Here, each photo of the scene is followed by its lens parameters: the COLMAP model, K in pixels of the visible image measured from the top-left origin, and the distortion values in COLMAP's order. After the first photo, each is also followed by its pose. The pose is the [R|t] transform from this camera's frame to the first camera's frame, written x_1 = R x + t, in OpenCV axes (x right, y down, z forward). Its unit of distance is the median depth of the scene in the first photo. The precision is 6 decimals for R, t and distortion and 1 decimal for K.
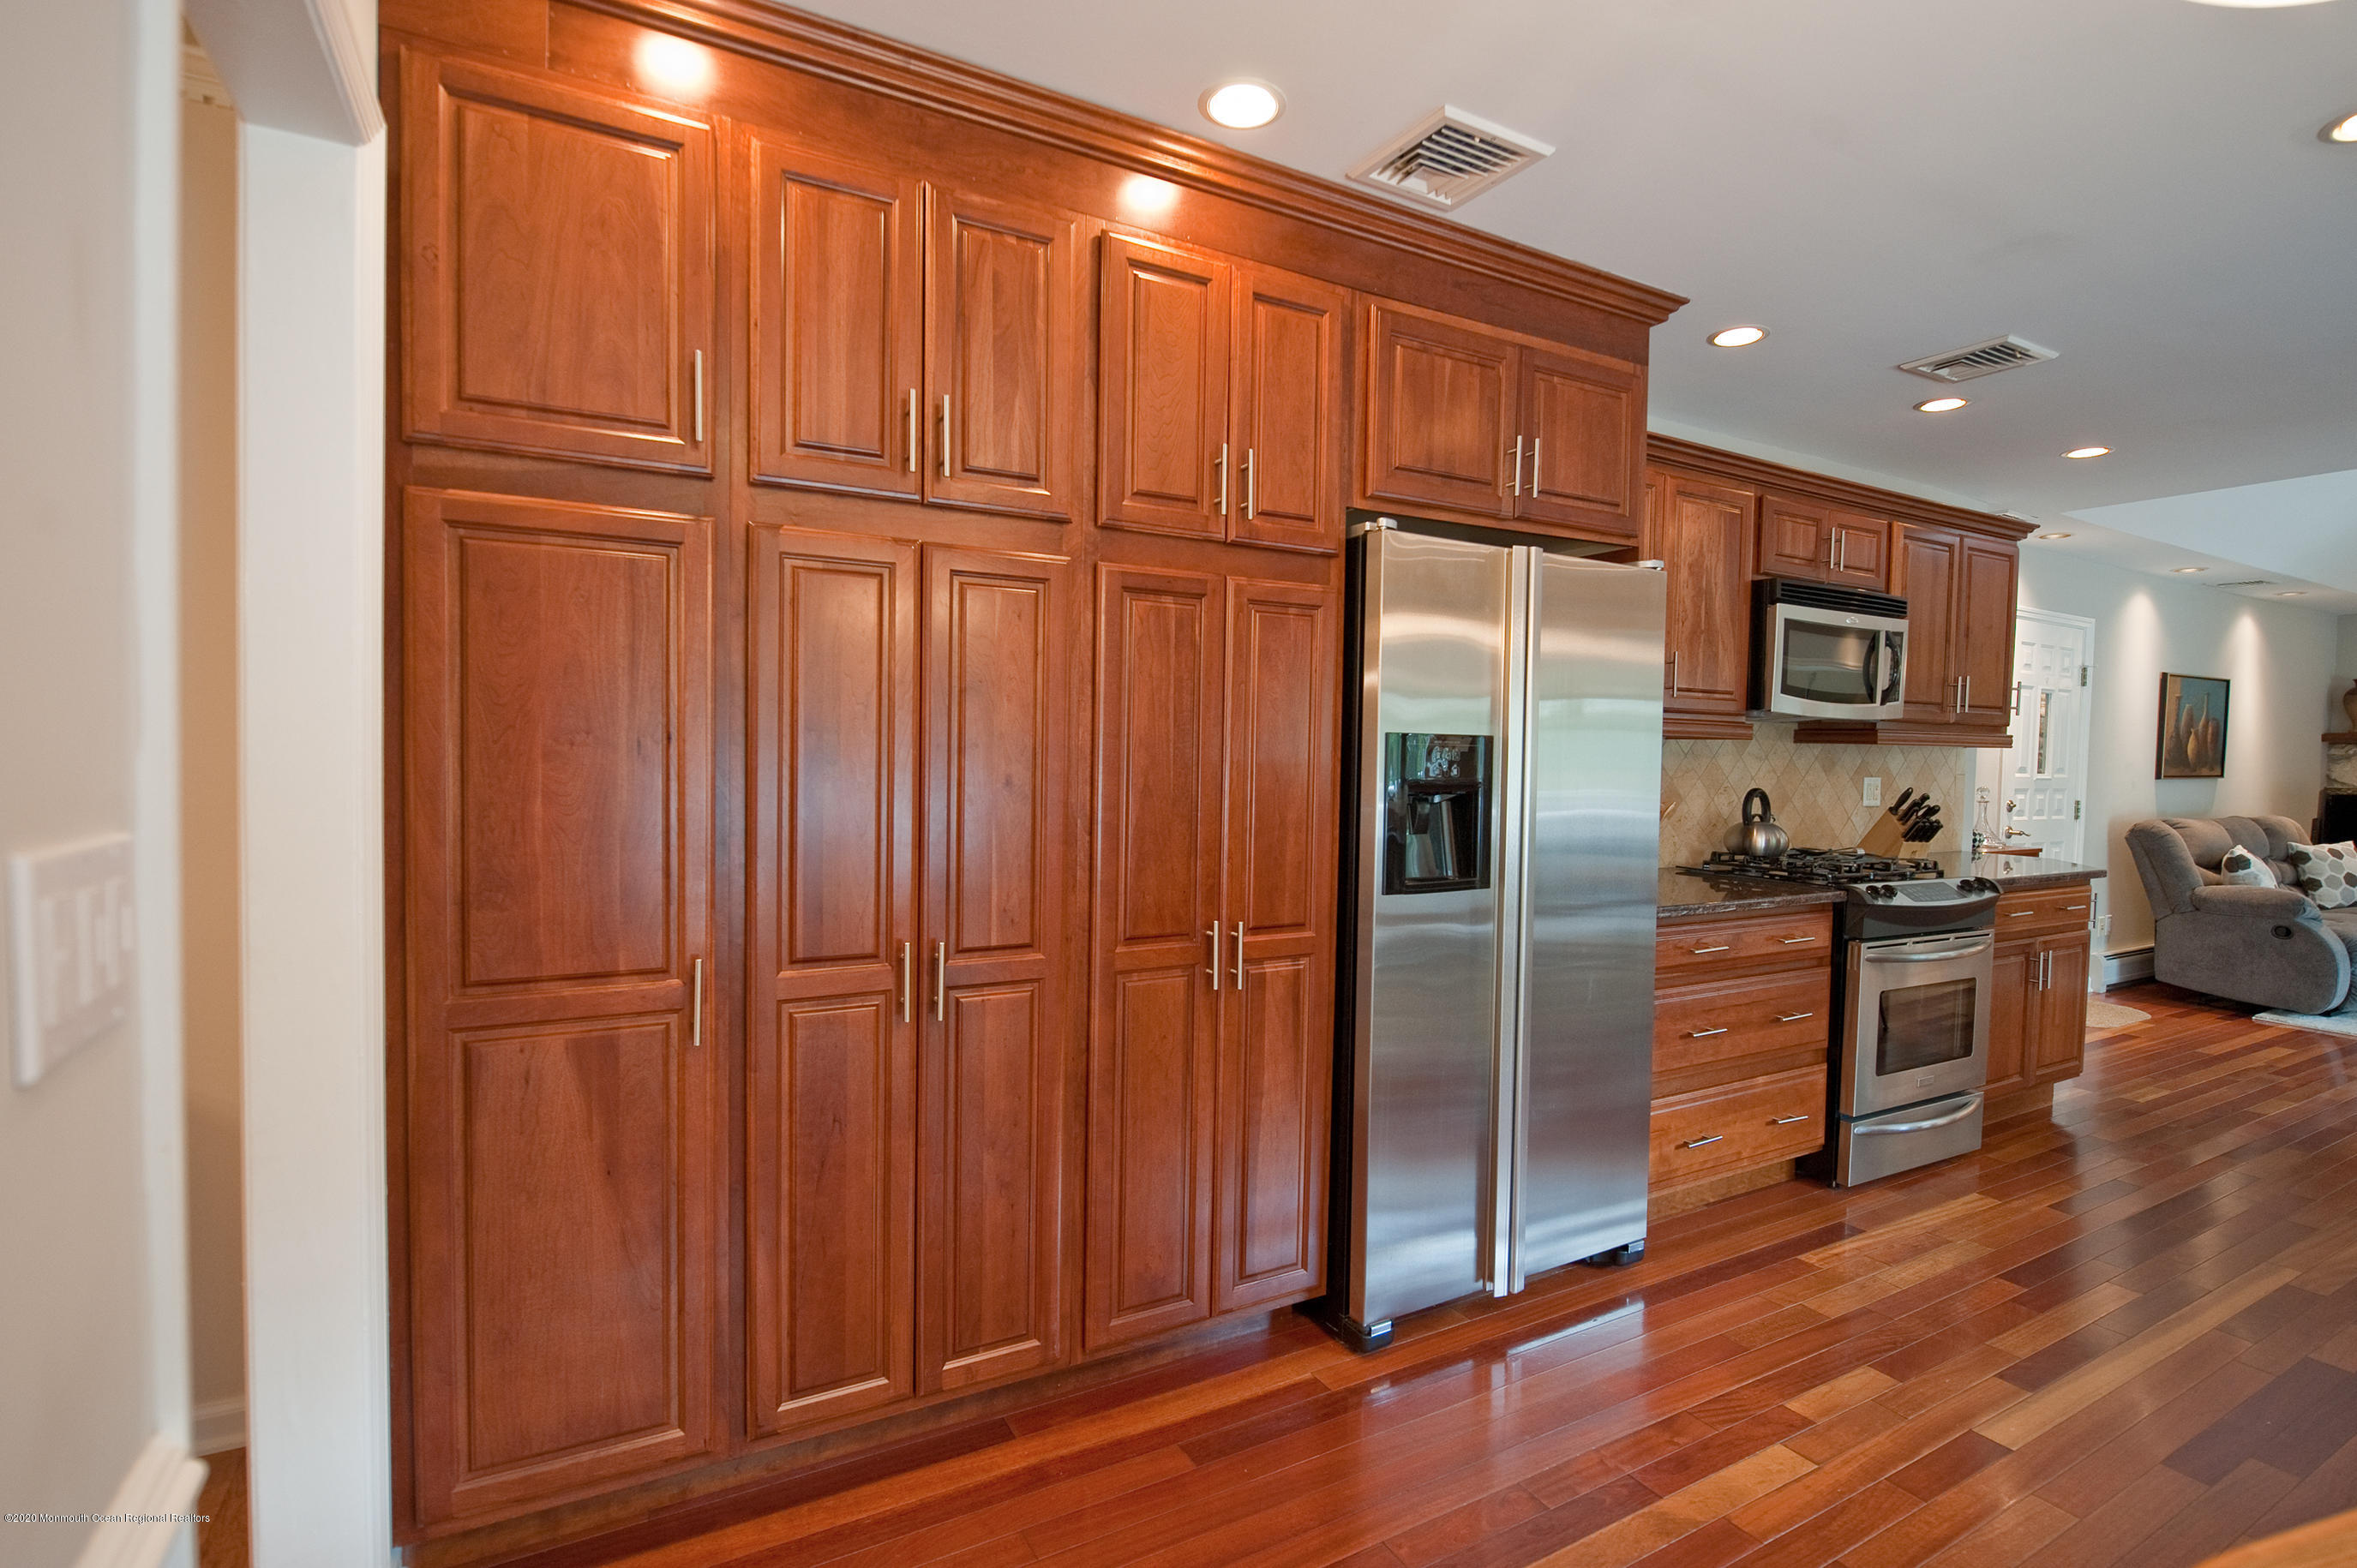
lens RADIAL K [[1119.6, 0, 1173.7], [0, 1119.6, 798.2], [0, 0, 1]] dist [-0.012495, -0.000271]
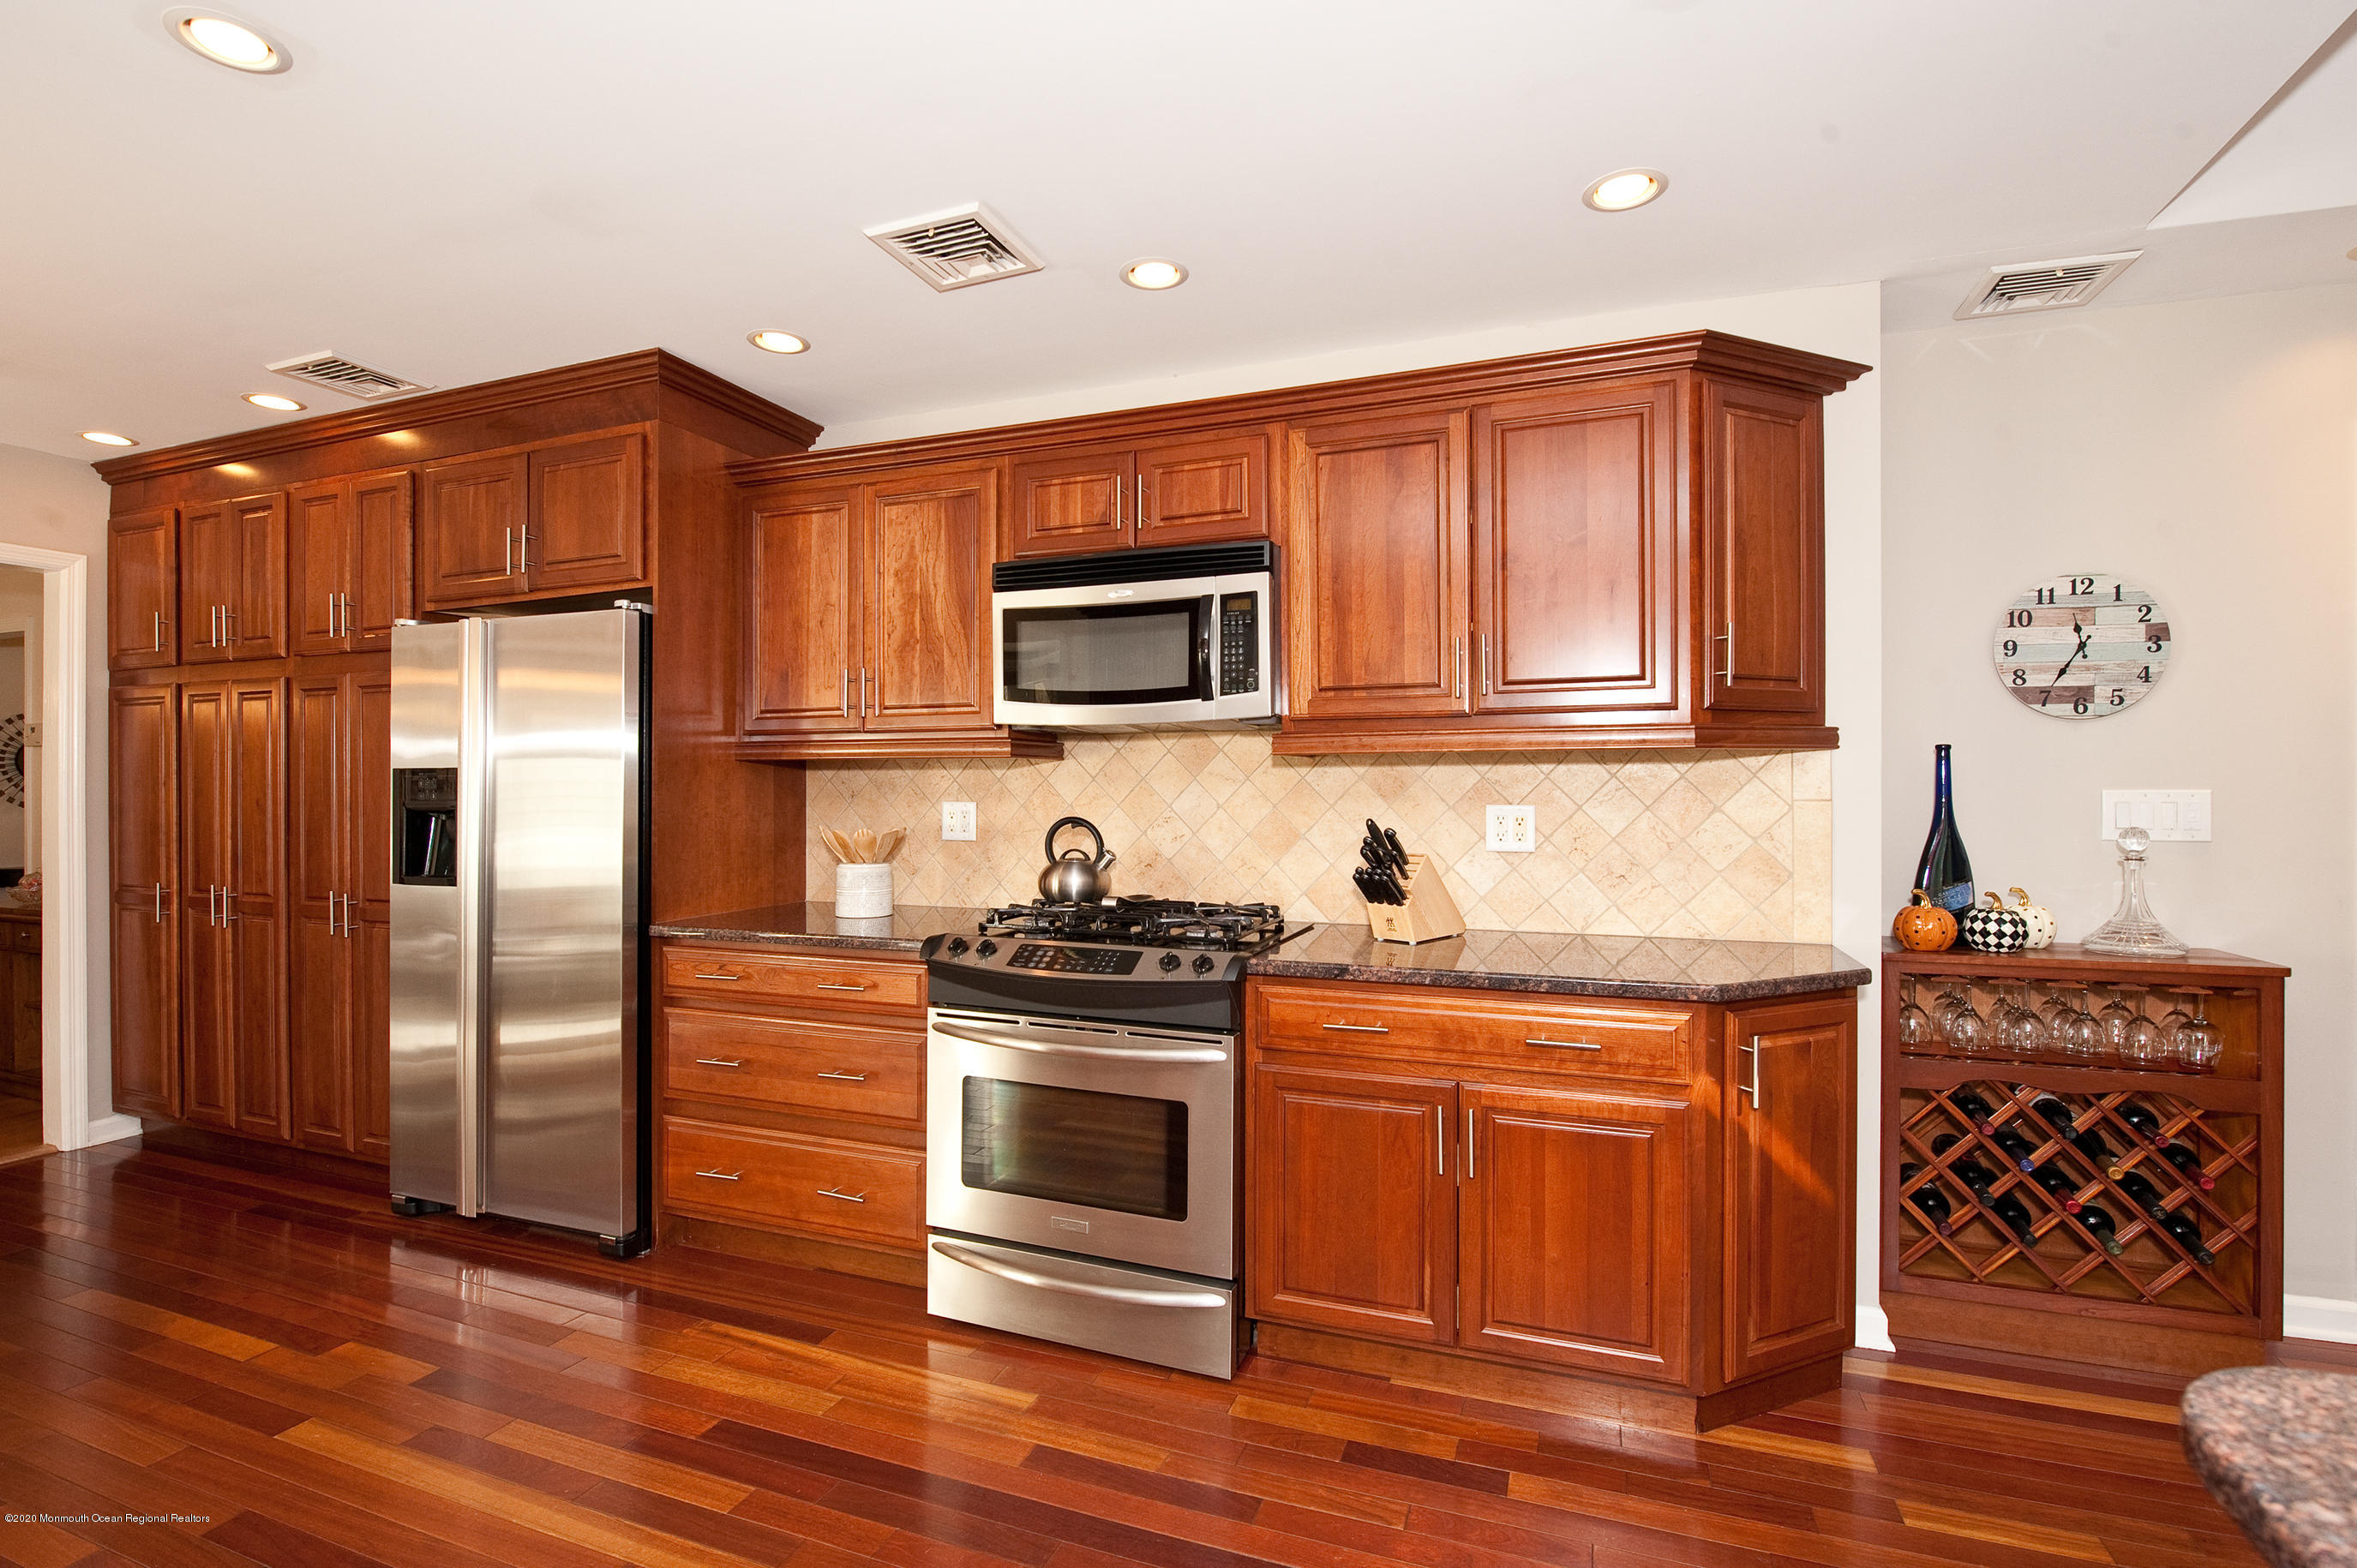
lens RADIAL K [[1119.6, 0, 1226.5], [0, 1119.6, 789.6], [0, 0, 1]] dist [-0.012495, -0.000271]
pose [[0.638664, -0.014128, -0.769356, 1.331605], [-0.021857, 0.999095, -0.036491, -0.002028], [0.769175, 0.040121, 0.637777, 0.624709]]
